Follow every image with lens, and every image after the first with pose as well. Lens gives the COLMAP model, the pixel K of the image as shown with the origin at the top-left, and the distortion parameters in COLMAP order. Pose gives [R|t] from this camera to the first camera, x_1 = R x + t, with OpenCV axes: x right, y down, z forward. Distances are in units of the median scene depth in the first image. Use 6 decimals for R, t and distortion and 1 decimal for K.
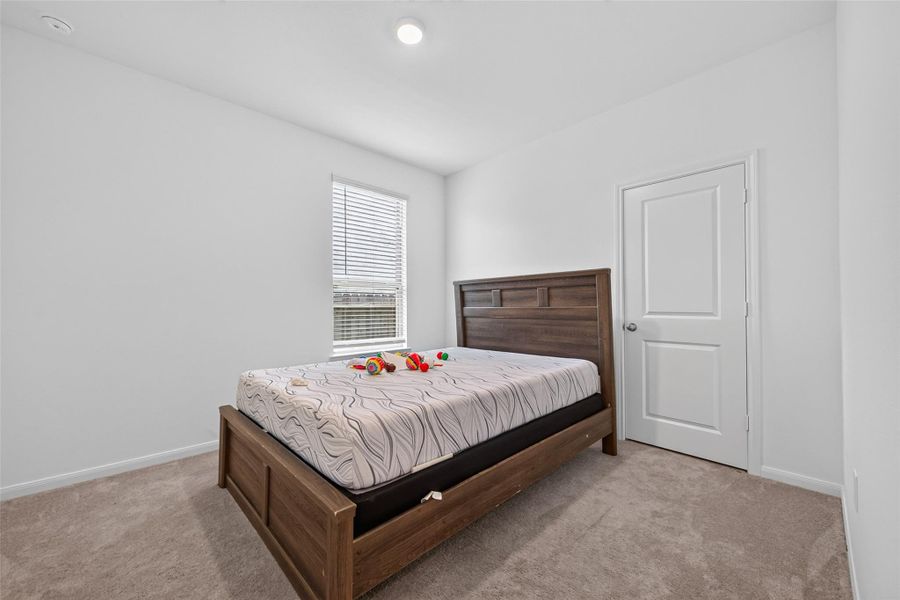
lens RADIAL K [[354.1, 0, 453.6], [0, 354.1, 301.4], [0, 0, 1]] dist [0.001235, -0.000049]
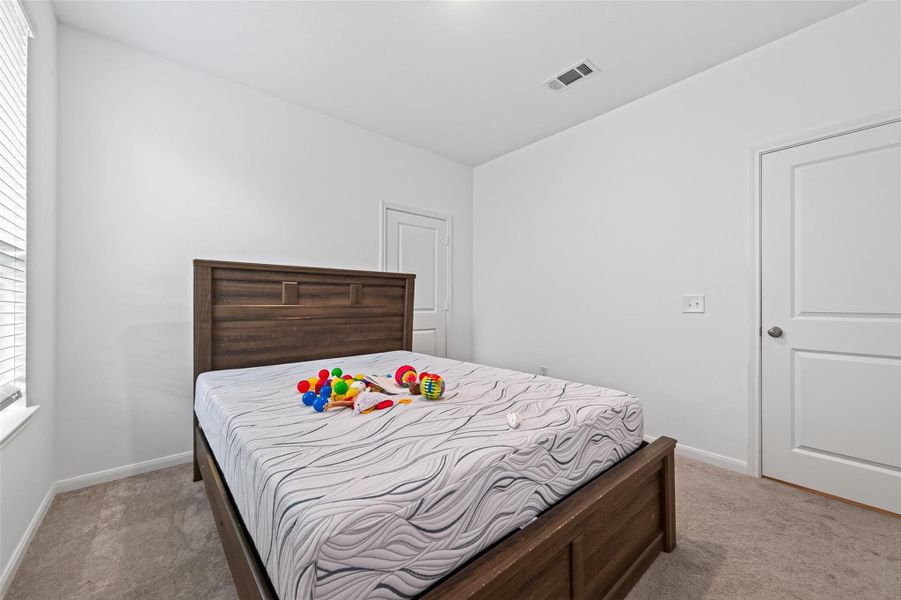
lens RADIAL K [[354.5, 0, 454.9], [0, 354.5, 300.3], [0, 0, 1]] dist [0.001235, -0.000049]
pose [[0.019581, 0.016396, 0.999674, -0.673209], [-0.016494, 0.999735, -0.016074, 0.014005], [-0.999672, -0.016174, 0.019846, 0.683513]]
